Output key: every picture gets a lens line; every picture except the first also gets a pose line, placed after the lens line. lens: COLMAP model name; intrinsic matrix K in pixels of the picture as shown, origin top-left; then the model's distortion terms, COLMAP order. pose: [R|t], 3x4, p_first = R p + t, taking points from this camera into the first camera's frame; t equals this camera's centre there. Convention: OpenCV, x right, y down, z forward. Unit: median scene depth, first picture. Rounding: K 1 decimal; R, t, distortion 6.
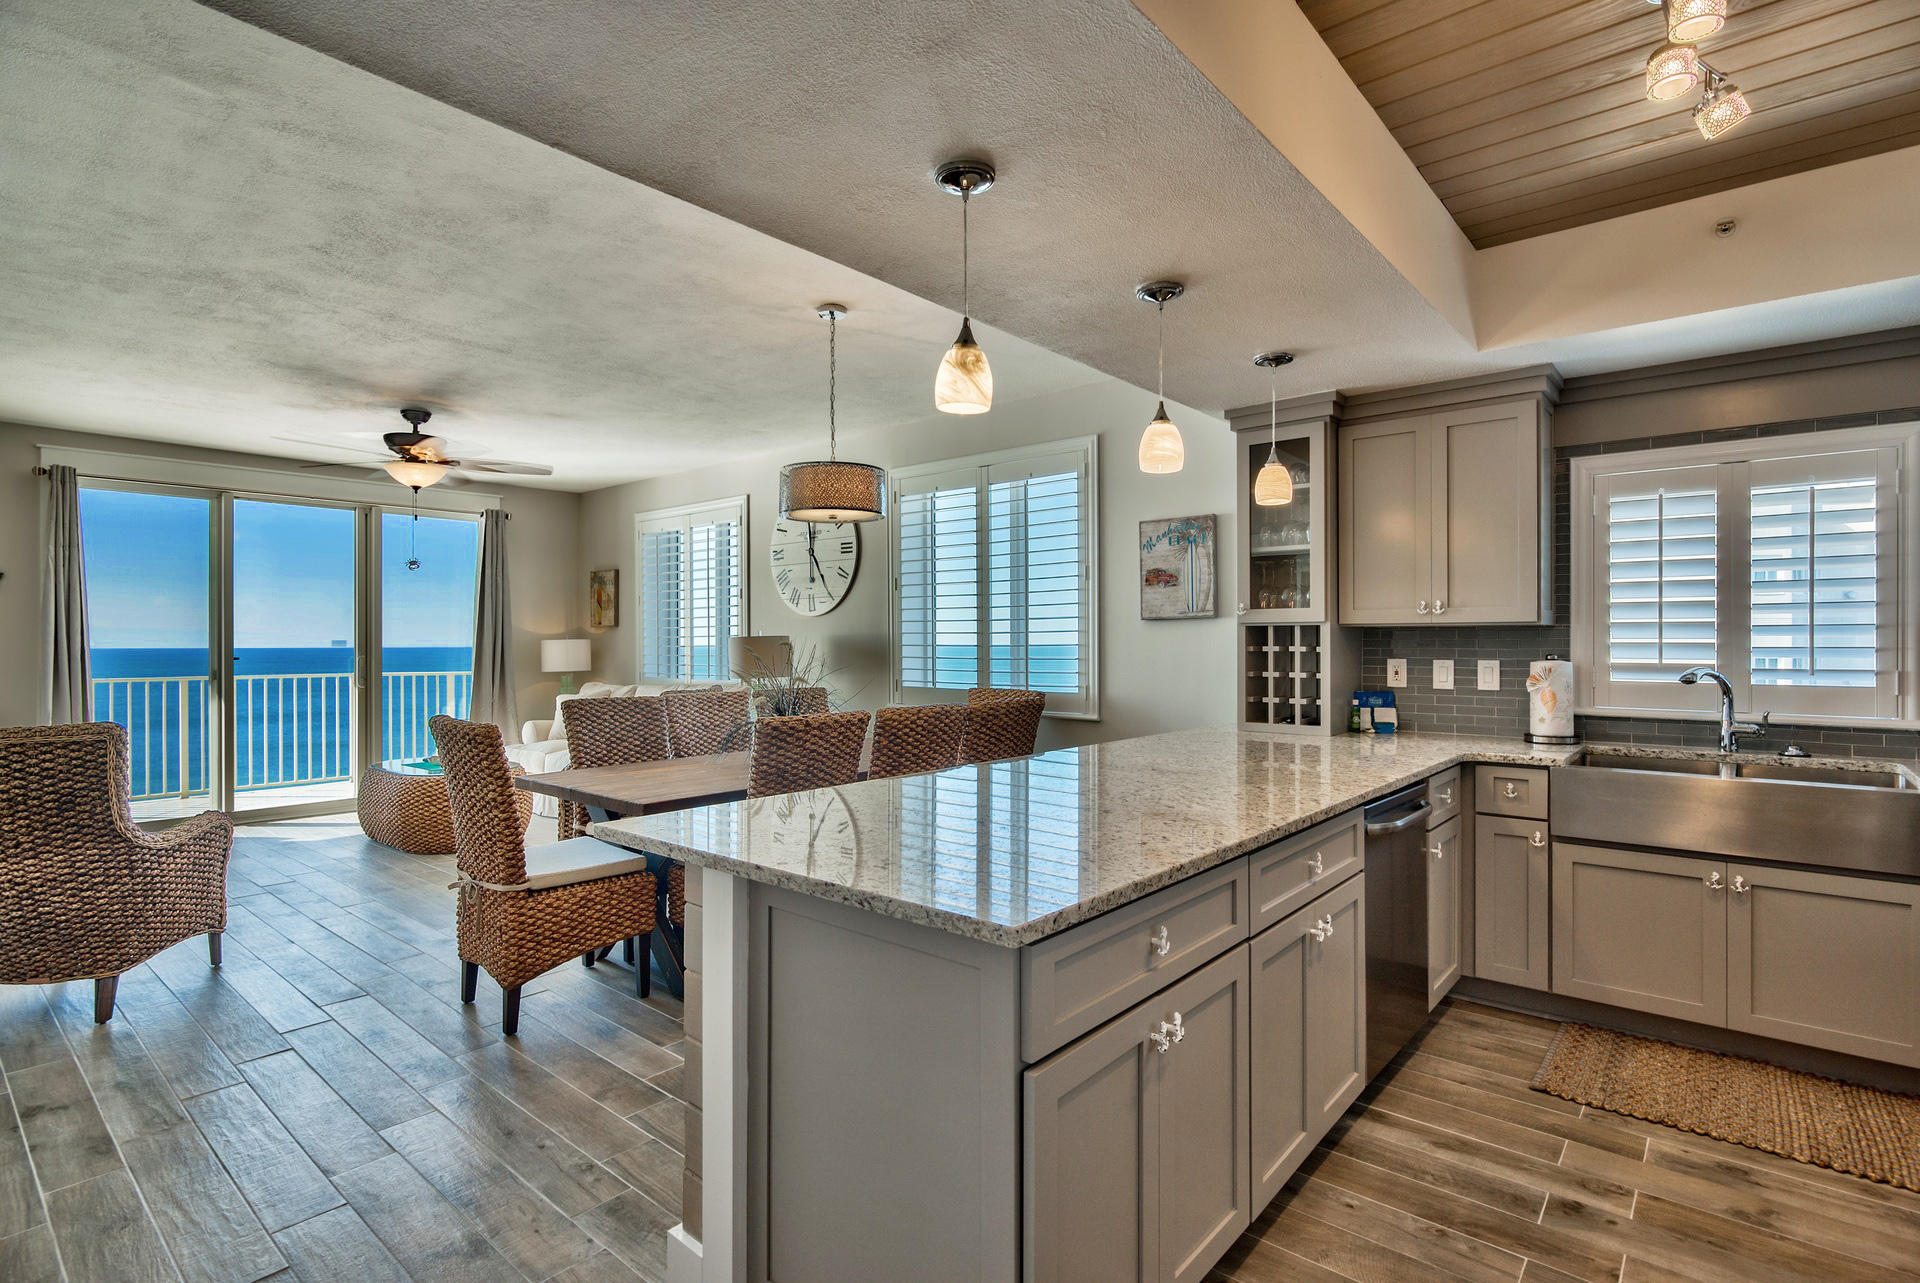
lens RADIAL K [[931.4, 0, 960.0], [0, 931.4, 641.5], [0, 0, 1]] dist [0.011543, -0.000243]
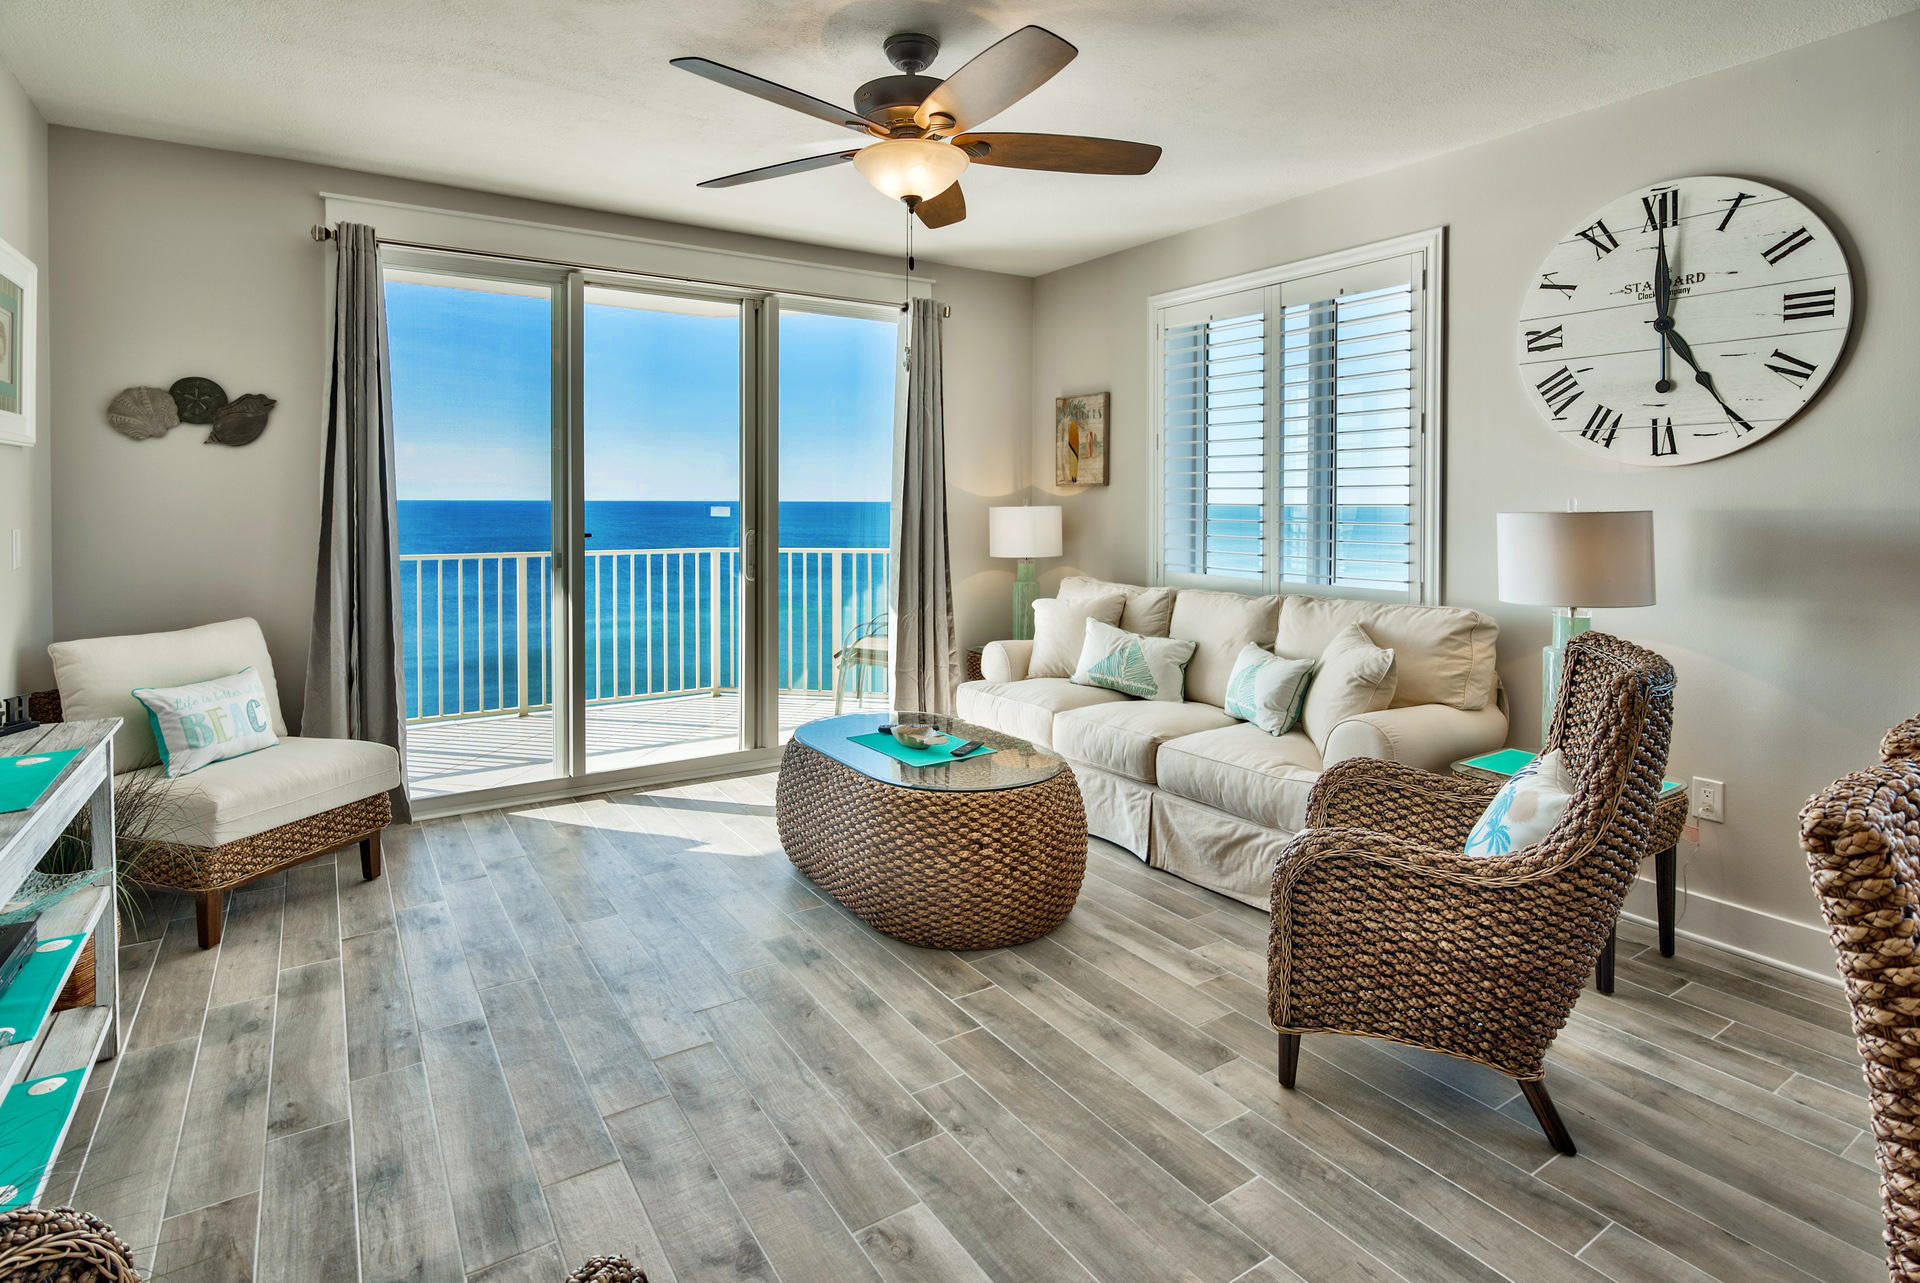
lens RADIAL K [[979.2, 0, 964.1], [0, 979.2, 526.0], [0, 0, 1]] dist [-0.001395, 0.000242]
pose [[0.962778, 0.014503, -0.269905, -0.384615], [-0.006798, 0.999543, 0.029459, -0.010394], [0.270209, -0.026527, 0.962436, 0.478933]]
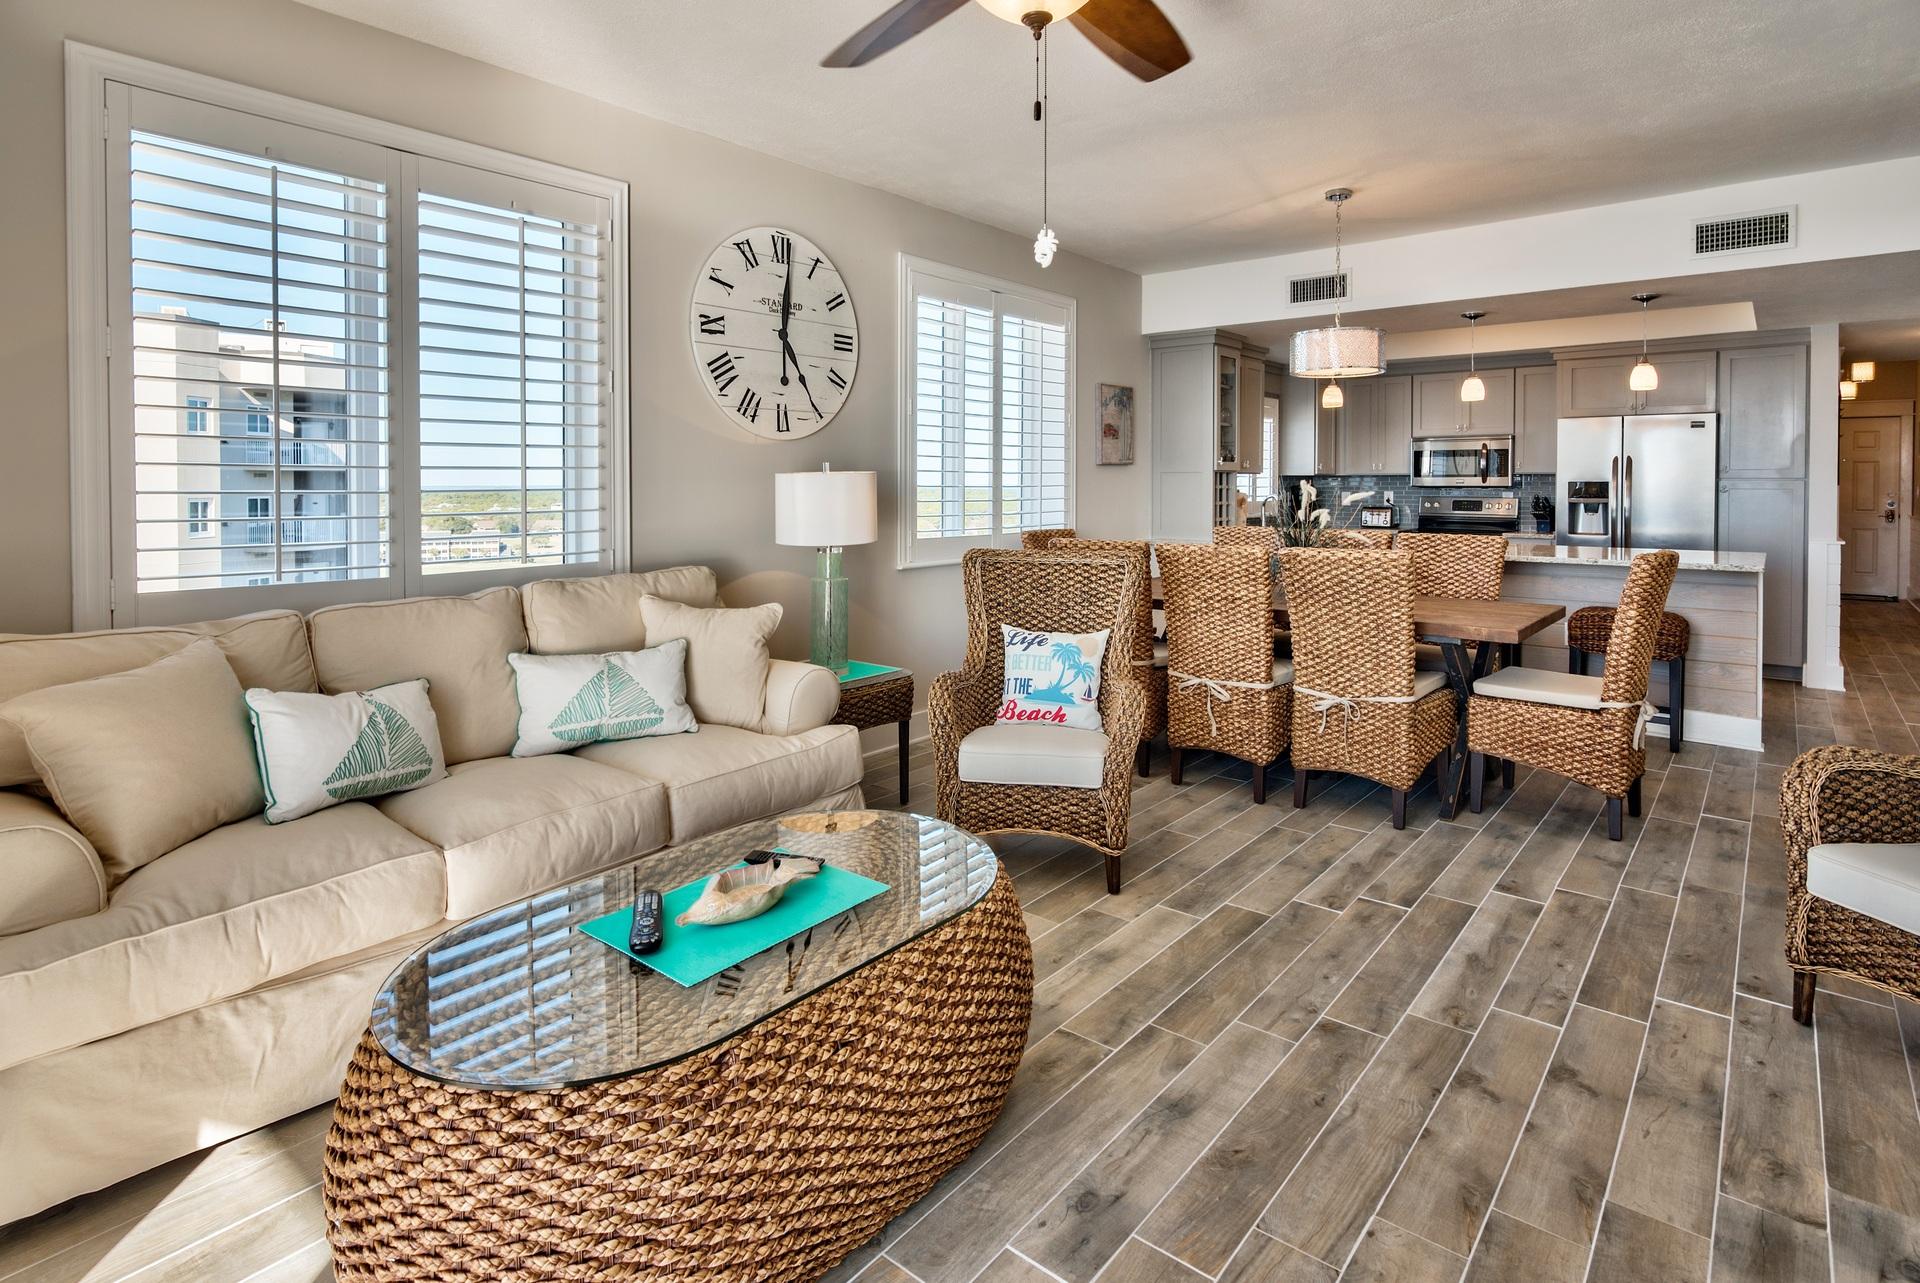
lens RADIAL K [[987.5, 0, 960.6], [0, 987.5, 499.0], [0, 0, 1]] dist [-0.000090, -0.000296]
pose [[-0.015429, -0.013951, 0.999784, -0.873033], [0.001653, 0.999901, 0.013978, 0.003200], [-0.999880, 0.001869, -0.015405, 0.958953]]
